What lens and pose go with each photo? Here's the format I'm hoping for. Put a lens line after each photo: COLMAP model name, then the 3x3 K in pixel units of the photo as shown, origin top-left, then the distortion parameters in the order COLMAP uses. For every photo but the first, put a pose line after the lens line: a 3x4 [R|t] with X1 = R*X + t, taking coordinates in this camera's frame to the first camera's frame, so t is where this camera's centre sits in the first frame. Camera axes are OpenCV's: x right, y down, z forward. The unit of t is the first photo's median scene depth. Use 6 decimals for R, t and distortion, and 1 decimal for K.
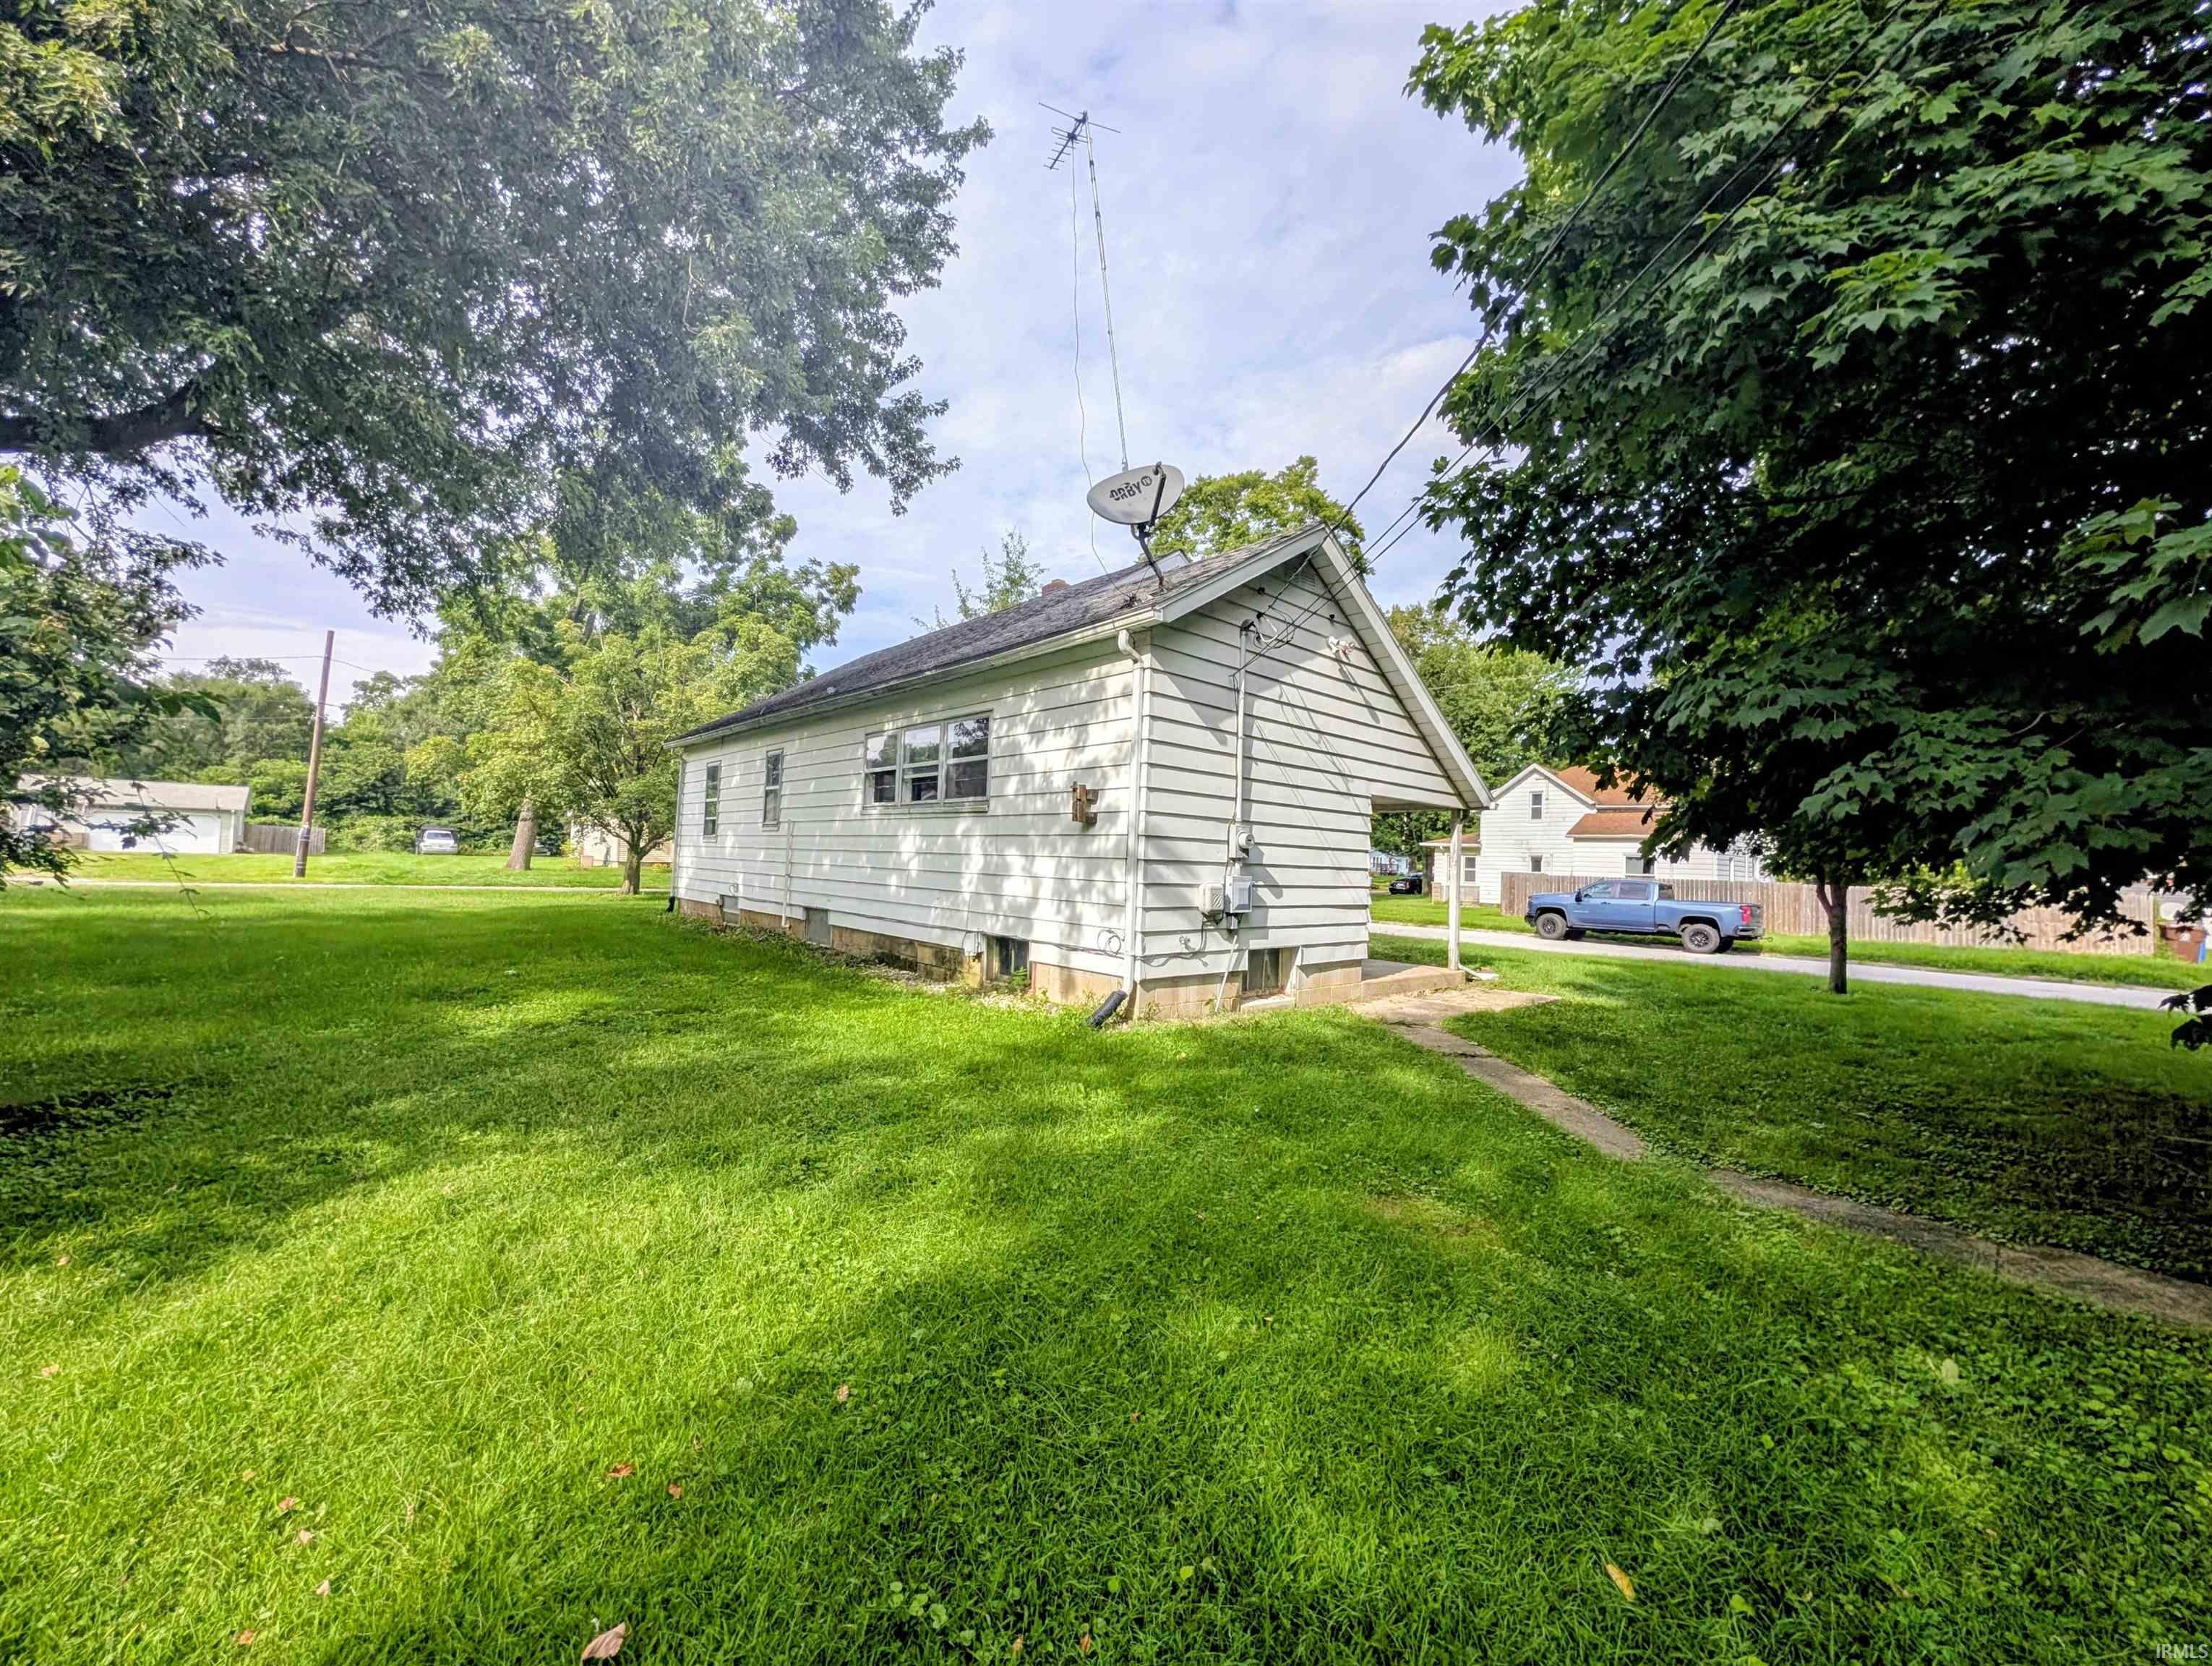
lens RADIAL K [[863.4, 0, 1107.8], [0, 863.4, 832.7], [0, 0, 1]] dist [0.000723, 0.000212]
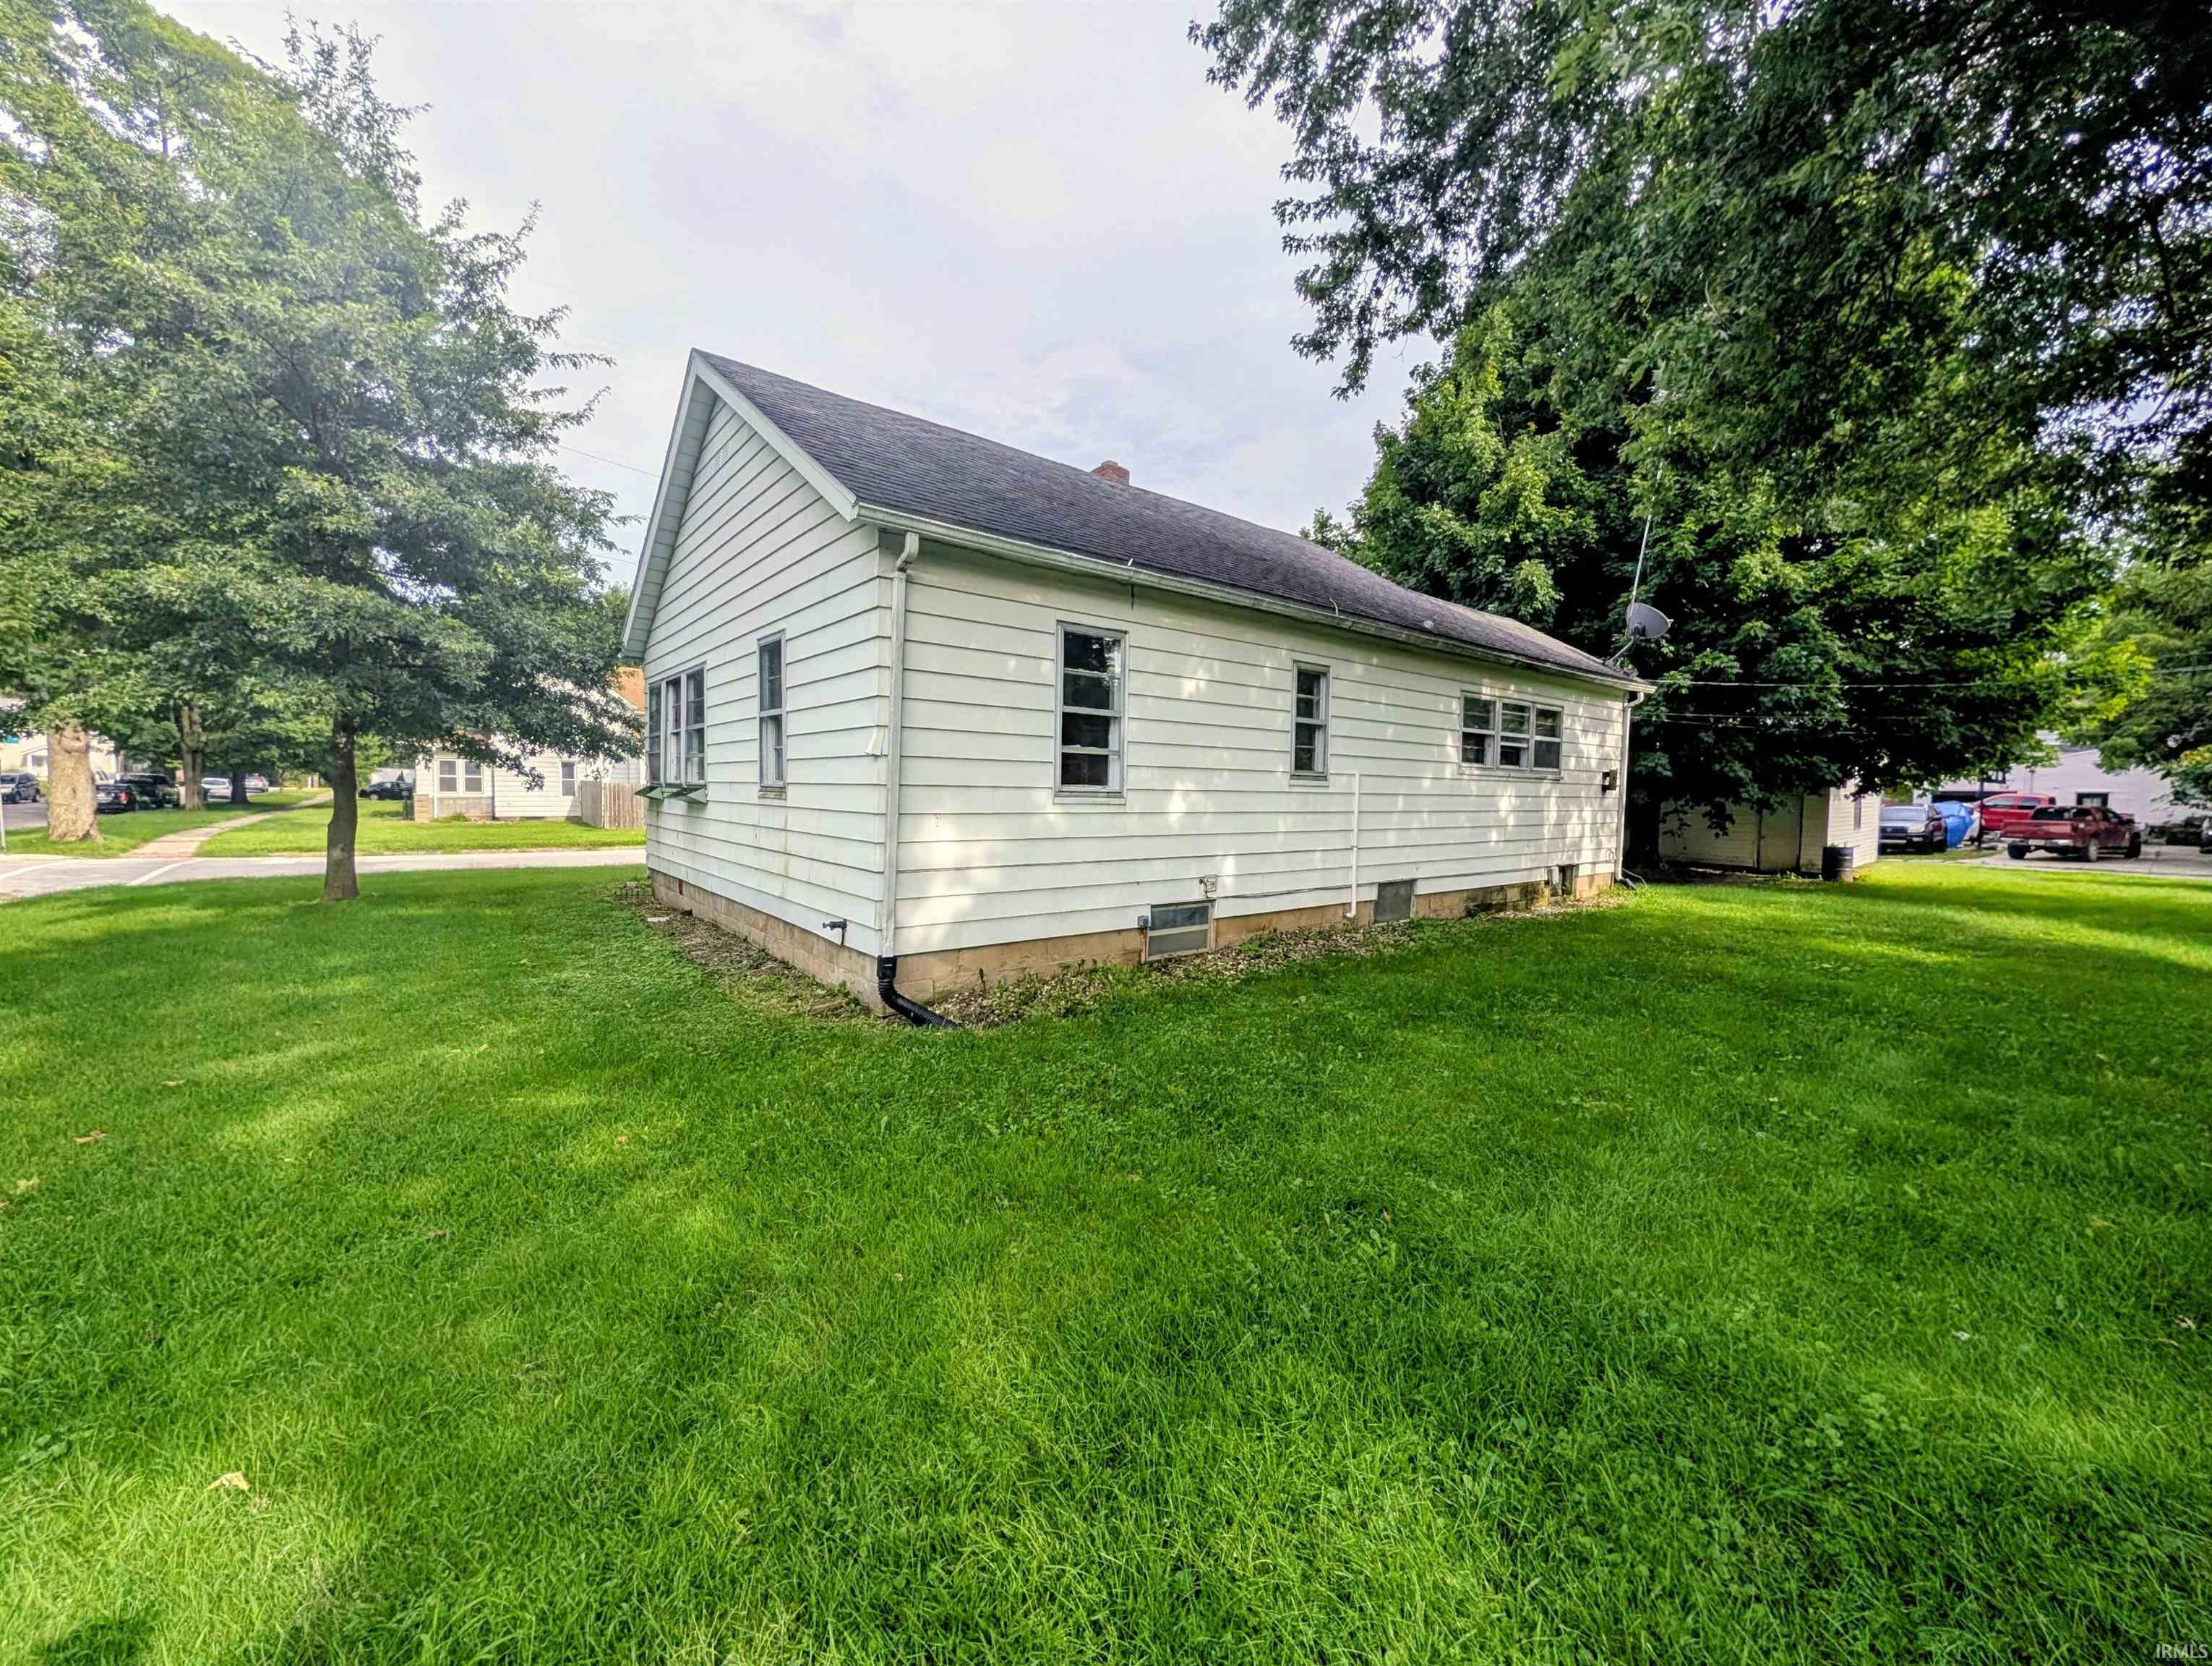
lens RADIAL K [[863.4, 0, 1107.8], [0, 863.4, 832.7], [0, 0, 1]] dist [0.000723, 0.000212]
pose [[0.053822, -0.071711, 0.995972, -1.620247], [-0.038029, 0.996547, 0.073807, -0.014263], [-0.997826, -0.041848, 0.050909, 1.687056]]
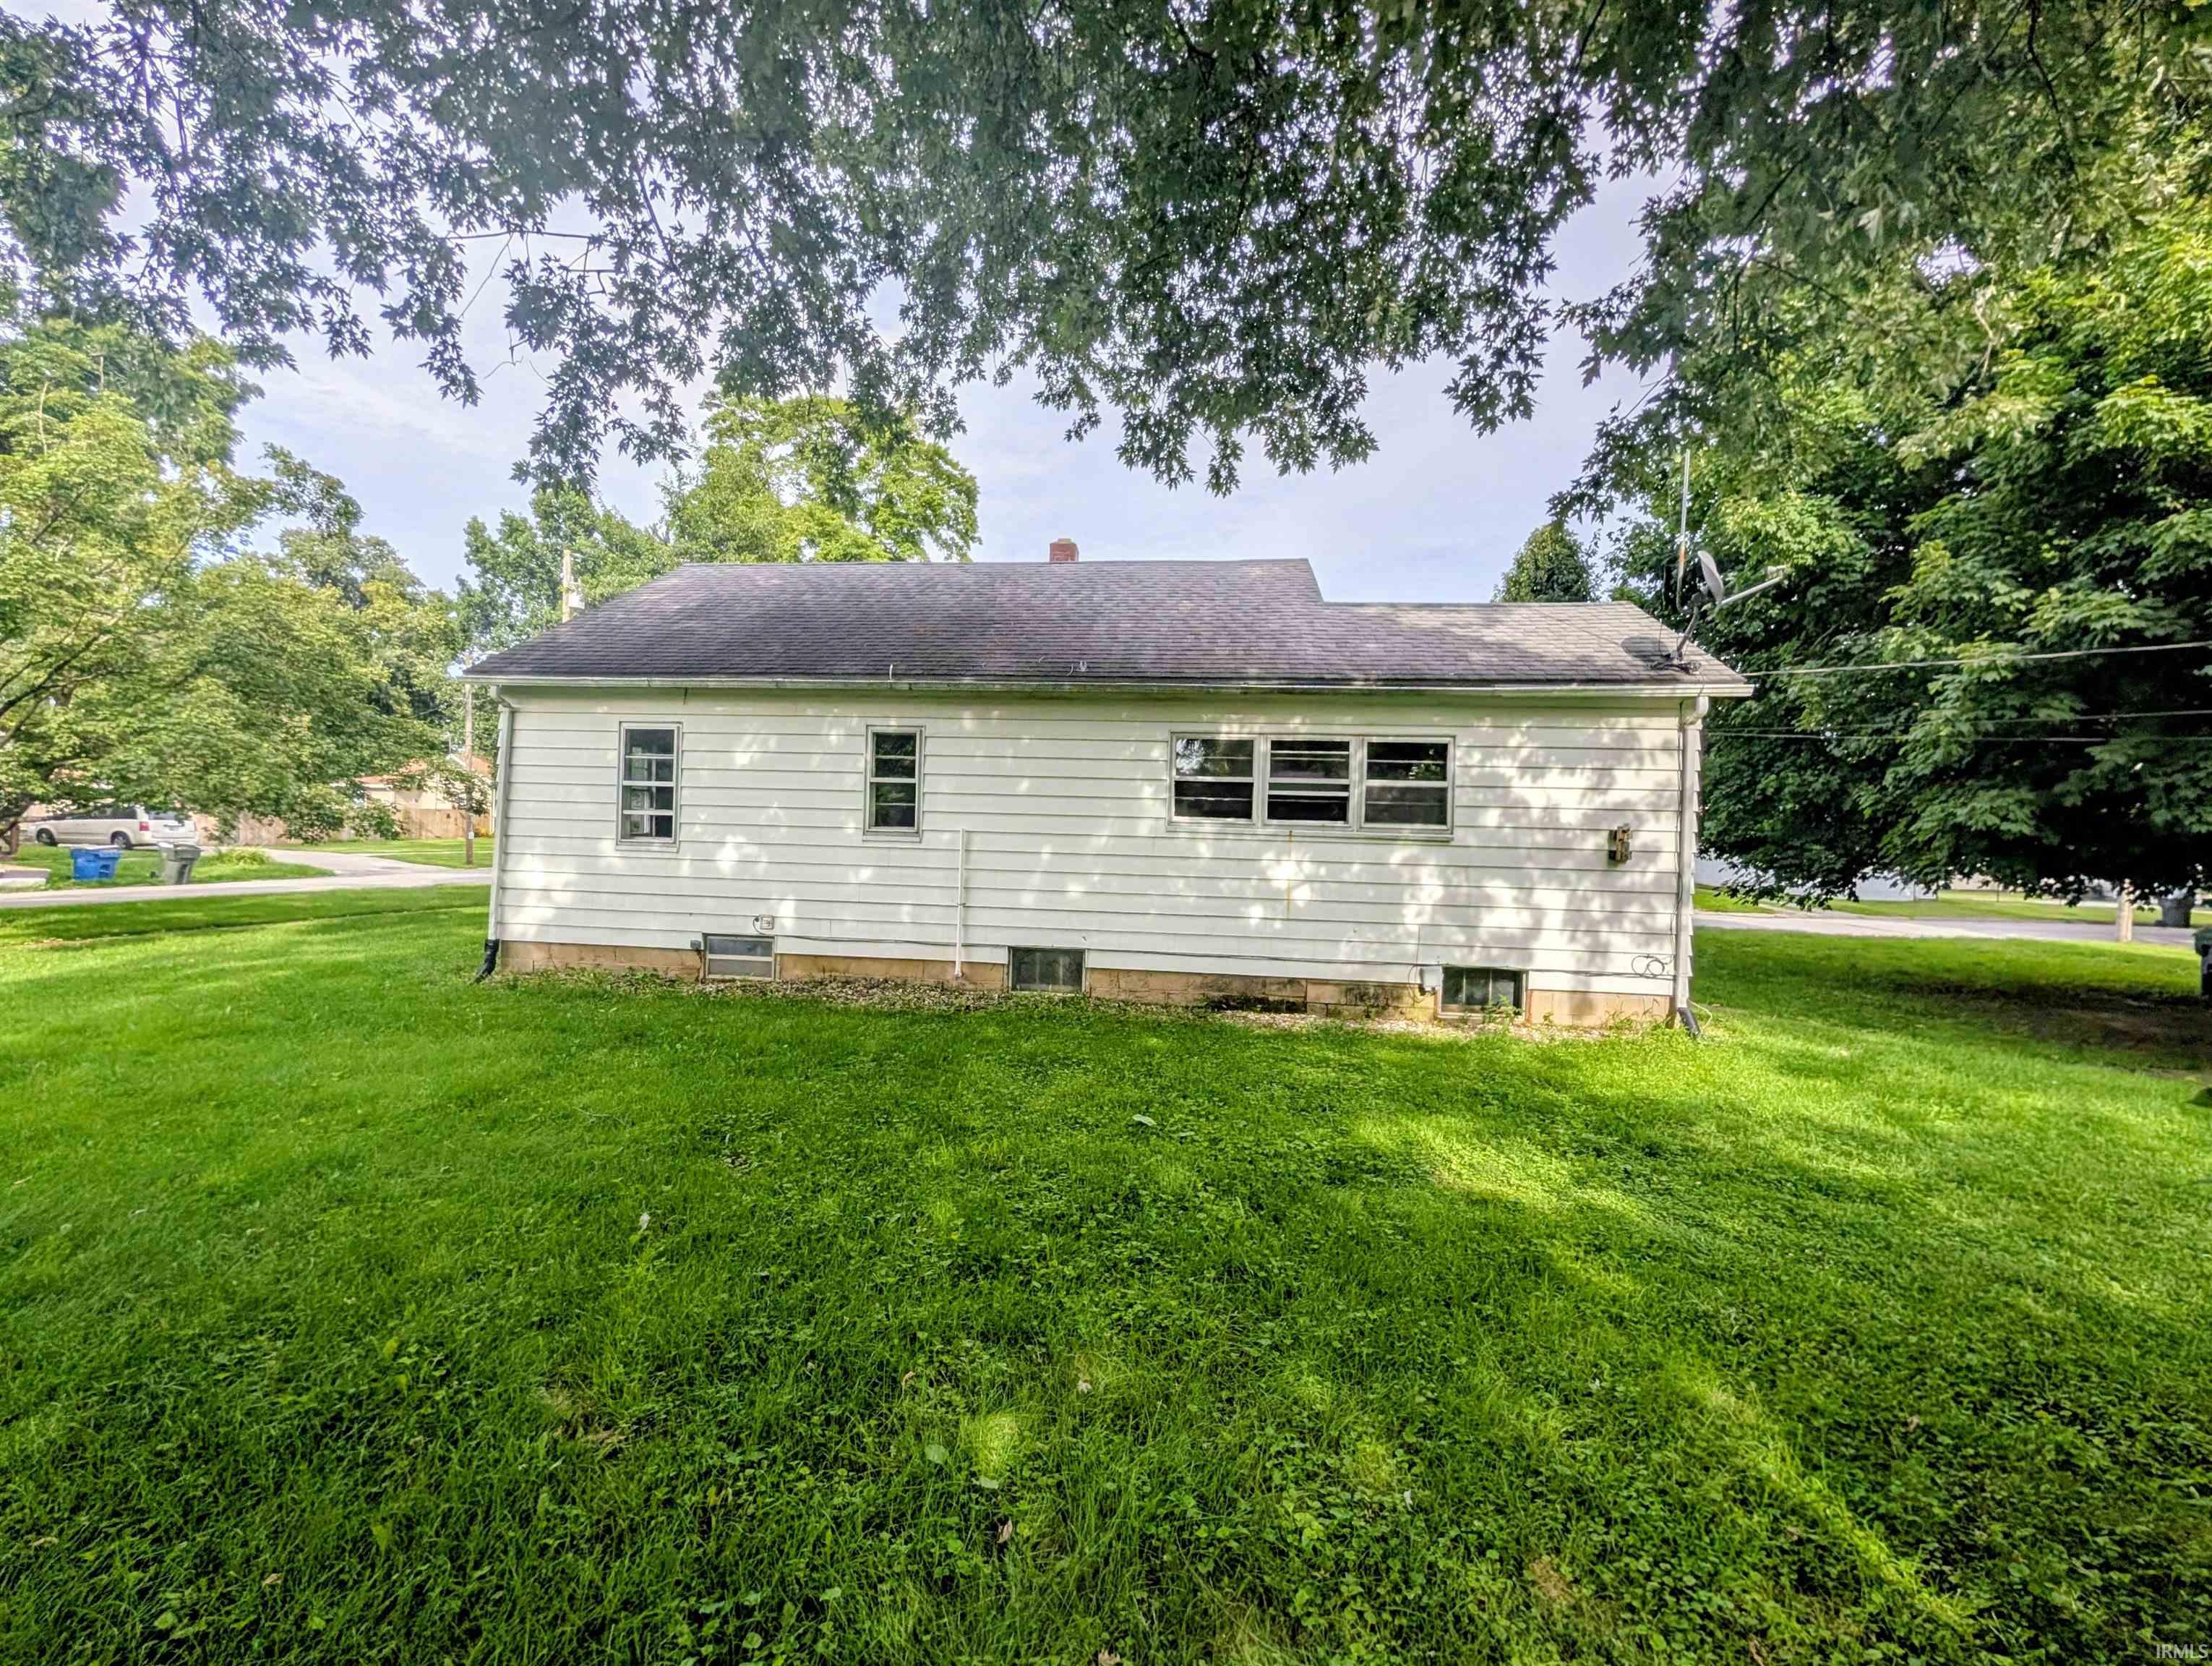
lens RADIAL K [[863.4, 0, 1107.8], [0, 863.4, 832.7], [0, 0, 1]] dist [0.000723, 0.000212]
pose [[0.756186, 0.000875, 0.654356, -1.086609], [-0.027234, 0.999175, 0.030136, -0.053582], [-0.653789, -0.040609, 0.755586, 0.522570]]
